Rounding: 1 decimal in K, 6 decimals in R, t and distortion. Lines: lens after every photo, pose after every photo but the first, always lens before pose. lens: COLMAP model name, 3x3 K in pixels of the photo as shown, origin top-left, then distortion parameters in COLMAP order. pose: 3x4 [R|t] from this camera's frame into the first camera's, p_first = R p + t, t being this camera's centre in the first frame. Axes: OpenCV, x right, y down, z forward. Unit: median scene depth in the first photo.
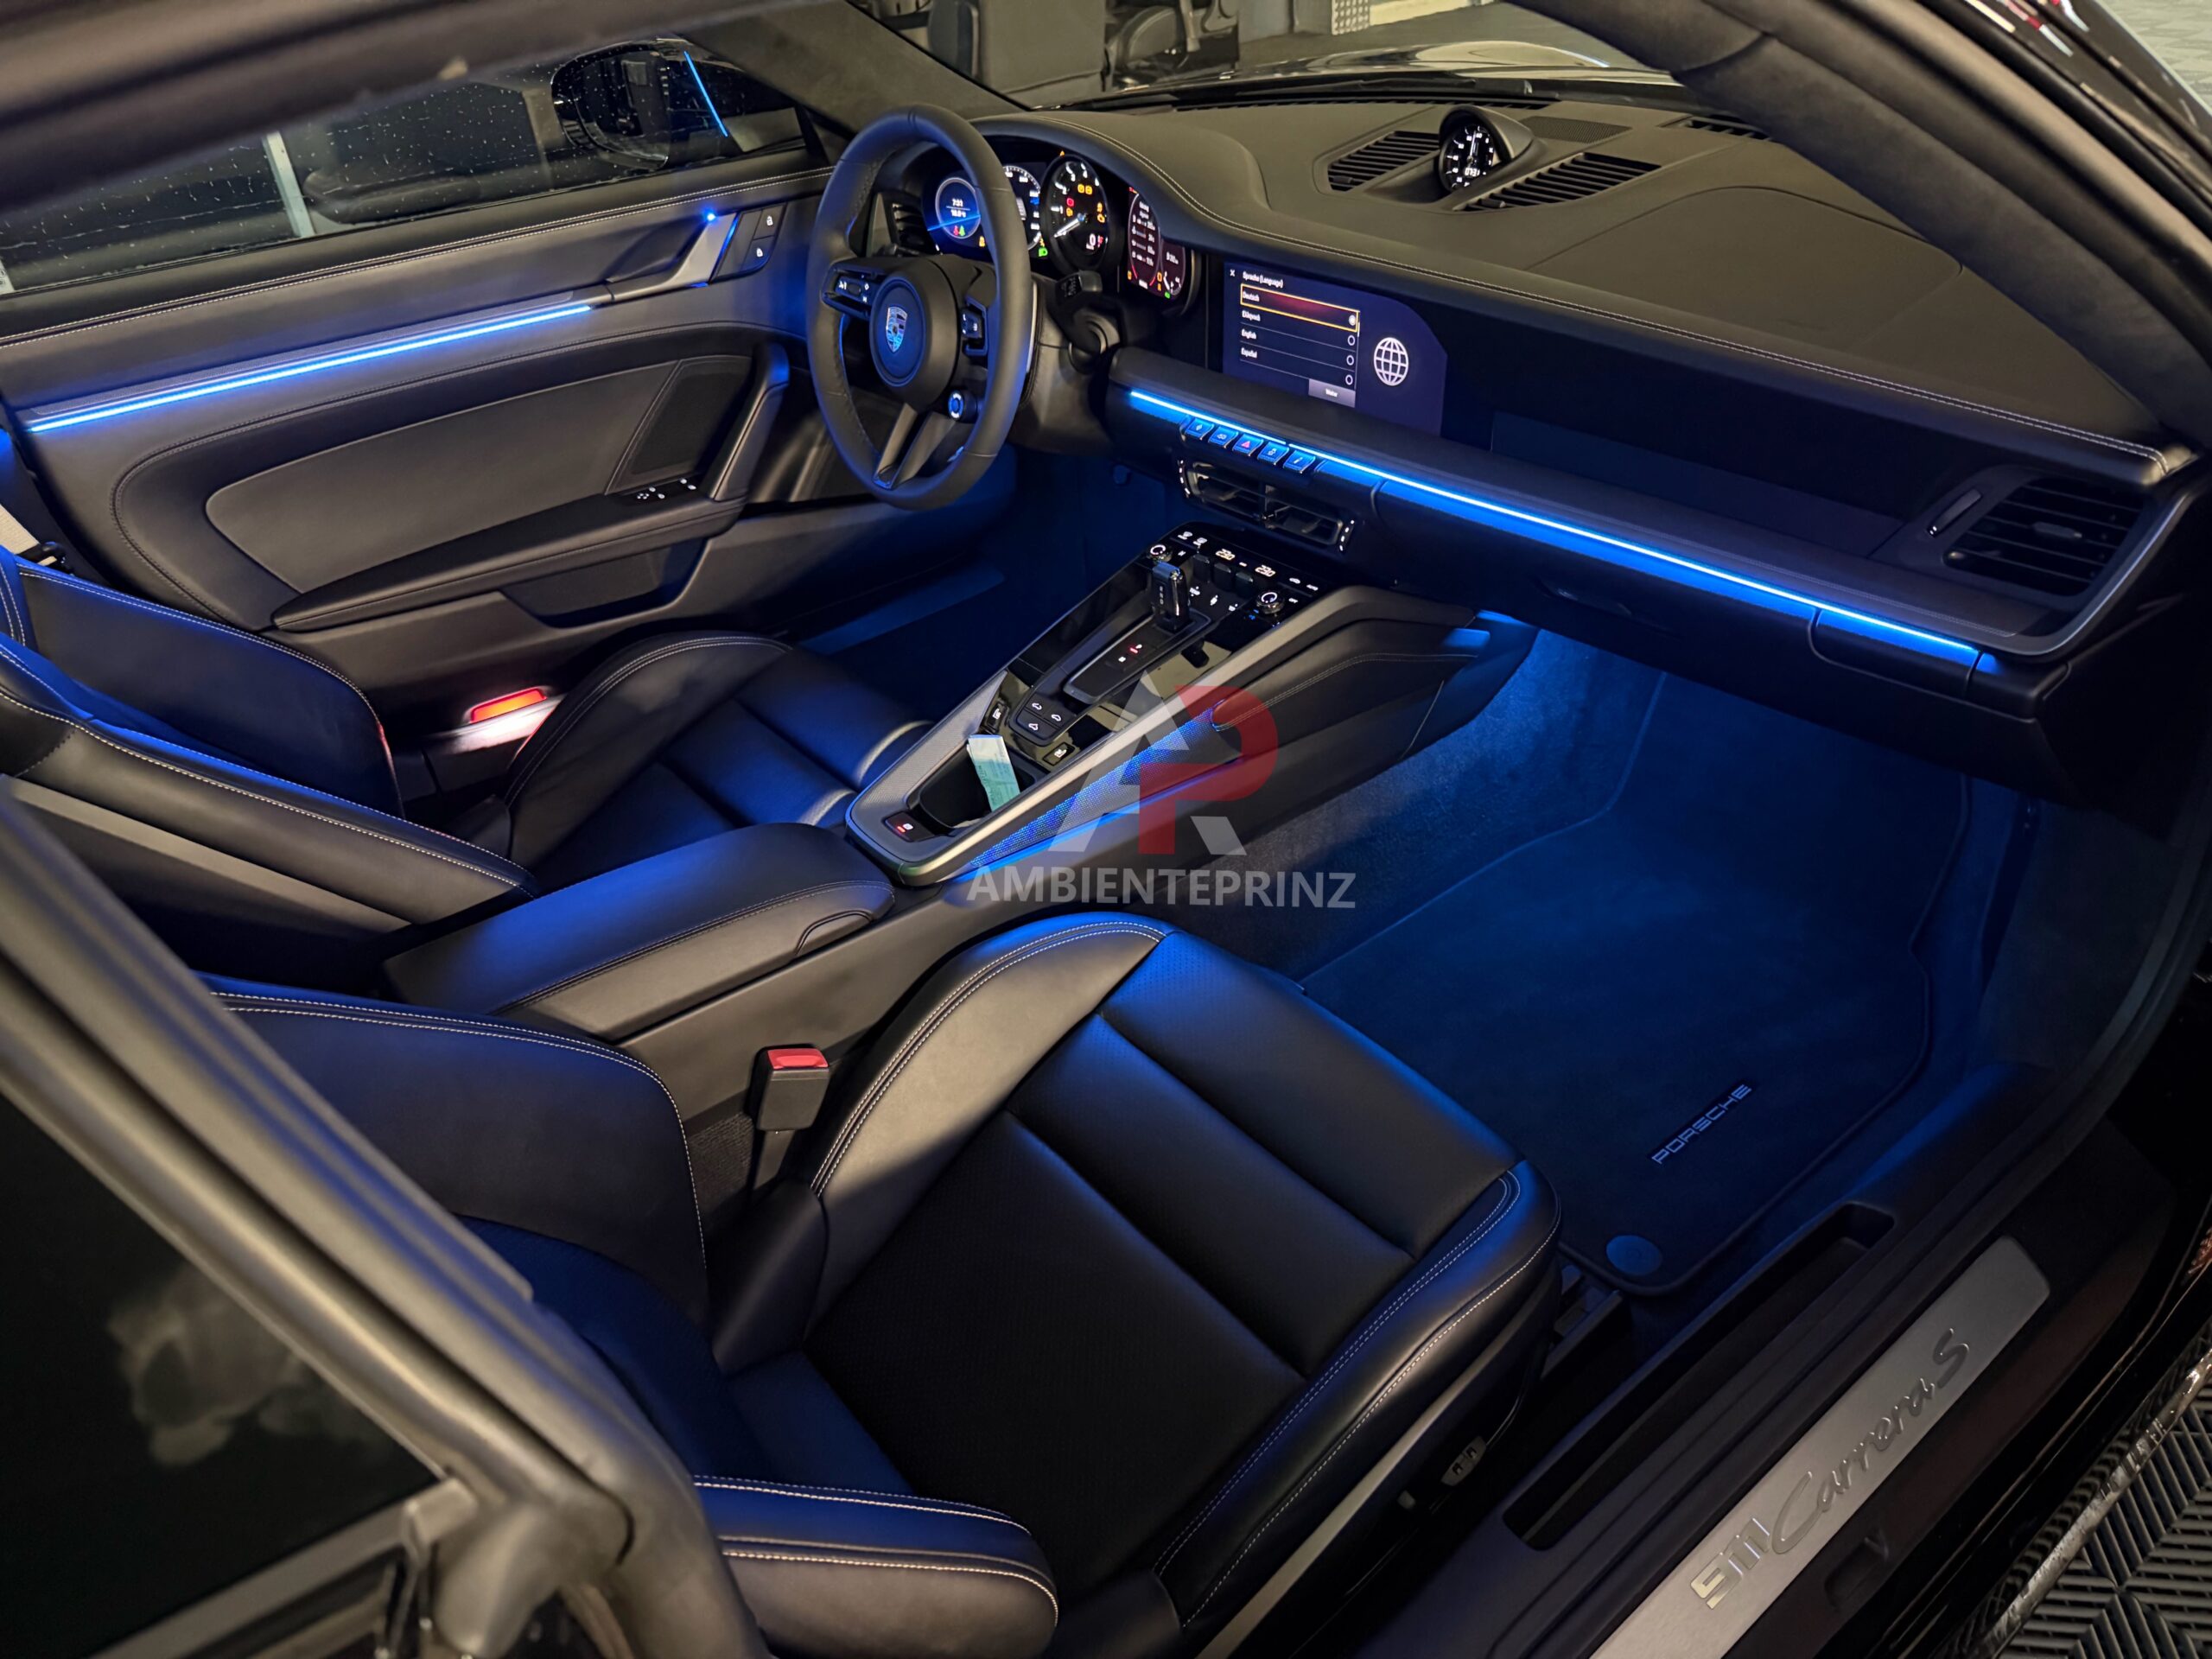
lens RADIAL K [[1565.1, 0, 1114.8], [0, 1565.1, 830.4], [0, 0, 1]] dist [0.082709, -0.118873]
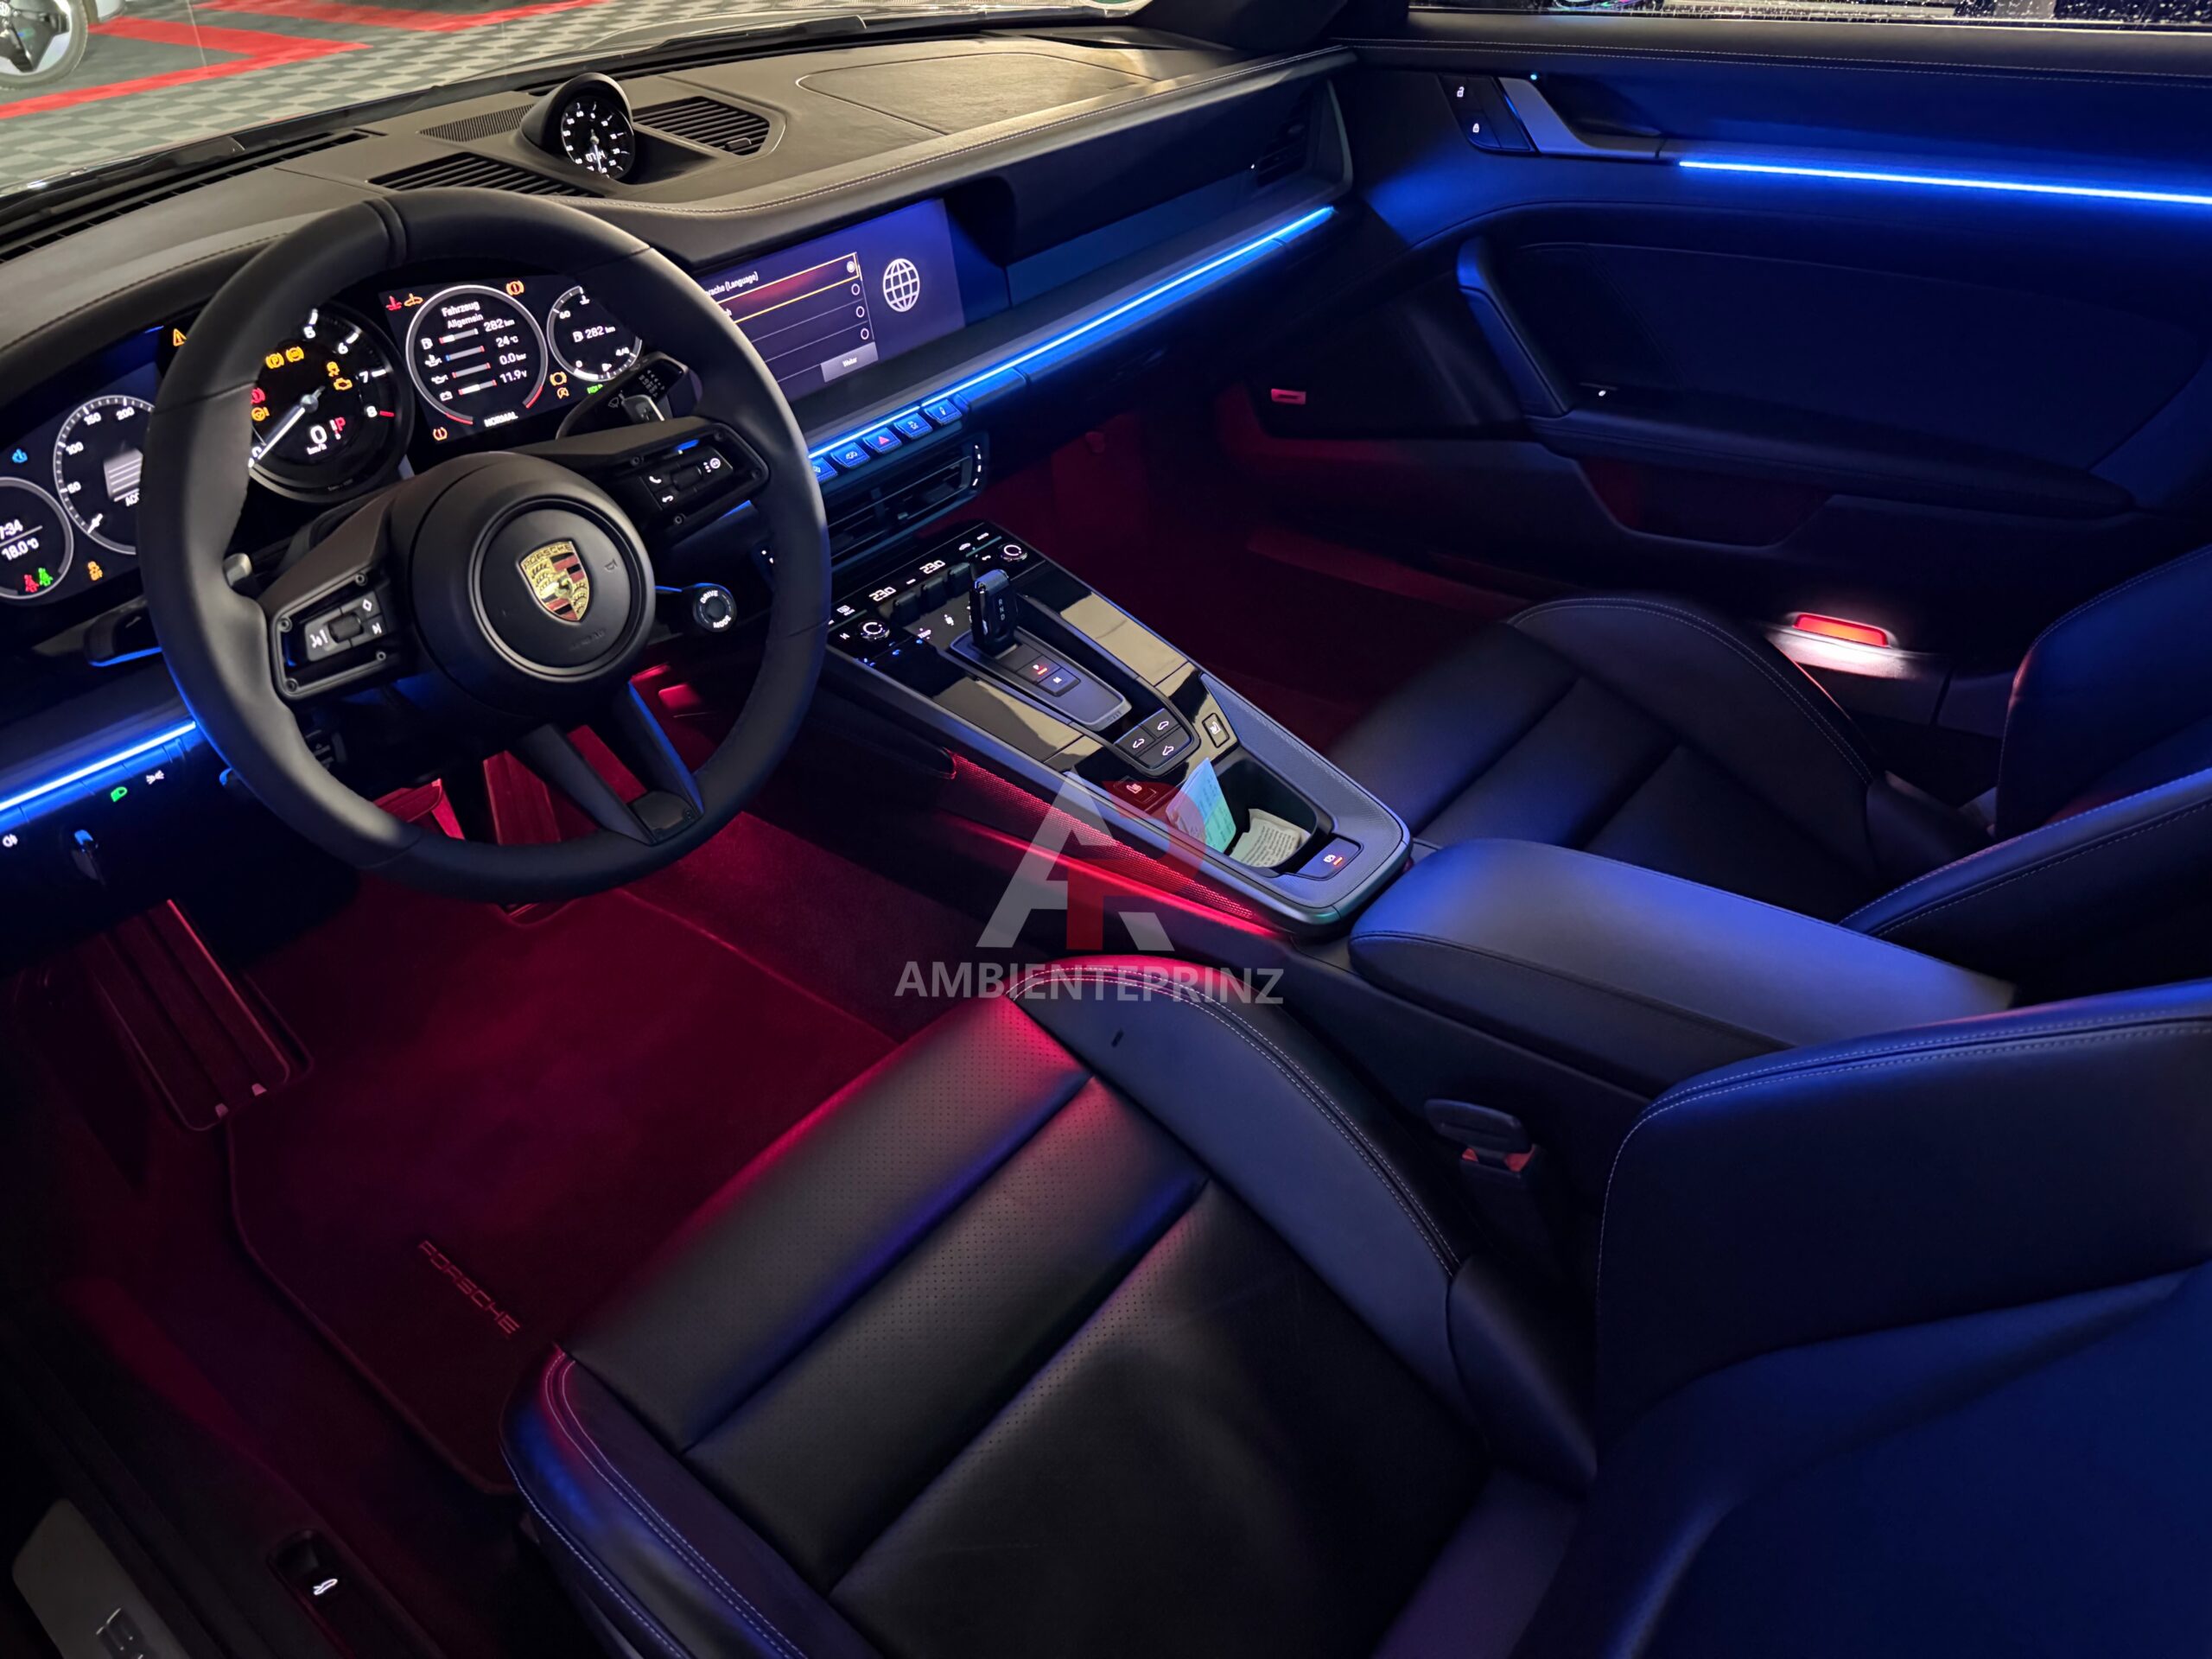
lens RADIAL K [[1553.7, 0, 1103.9], [0, 1553.7, 834.1], [0, 0, 1]] dist [0.024058, -0.030503]
pose [[-0.197345, -0.497790, 0.844547, -0.685013], [0.614243, 0.608632, 0.502268, -0.426646], [-0.764042, 0.617877, 0.185654, 0.820948]]
